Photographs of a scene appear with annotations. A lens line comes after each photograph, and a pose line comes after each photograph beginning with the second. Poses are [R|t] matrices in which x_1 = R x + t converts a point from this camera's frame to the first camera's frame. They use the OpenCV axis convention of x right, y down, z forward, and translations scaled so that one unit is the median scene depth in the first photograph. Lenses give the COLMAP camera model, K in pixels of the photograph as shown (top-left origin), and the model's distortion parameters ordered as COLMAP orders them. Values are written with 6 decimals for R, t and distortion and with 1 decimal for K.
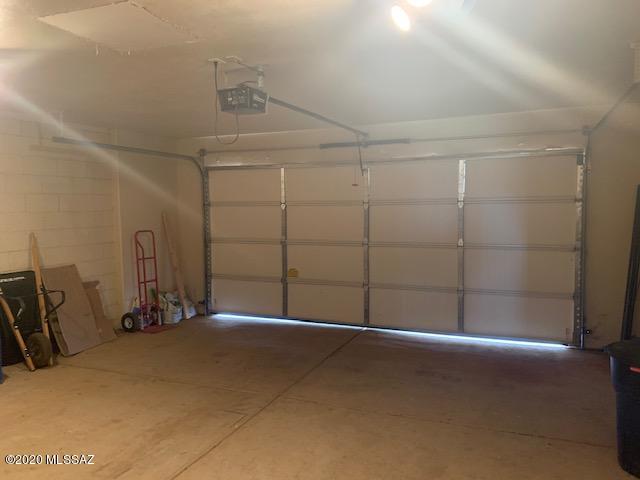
lens RADIAL K [[493.7, 0, 320.0], [0, 493.7, 240.0], [0, 0, 1]] dist [-0.013719, -0.010803]
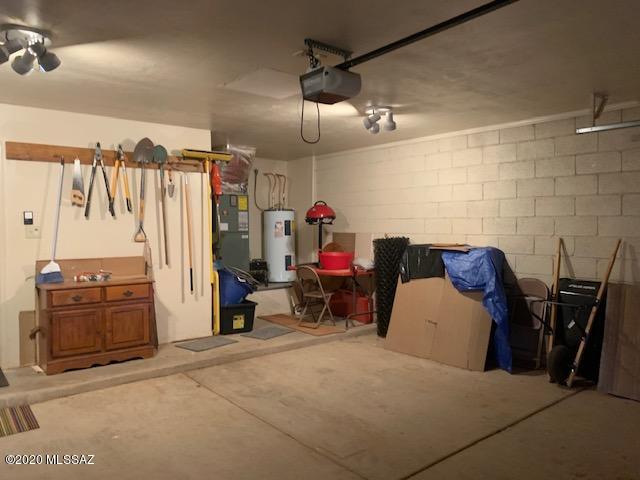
lens RADIAL K [[493.7, 0, 320.0], [0, 493.7, 240.0], [0, 0, 1]] dist [-0.013719, -0.010803]
pose [[-0.467482, 0.048643, -0.882663, 0.608382], [-0.058323, 0.994612, 0.085702, -0.086349], [0.882077, 0.091543, -0.462126, 1.365676]]
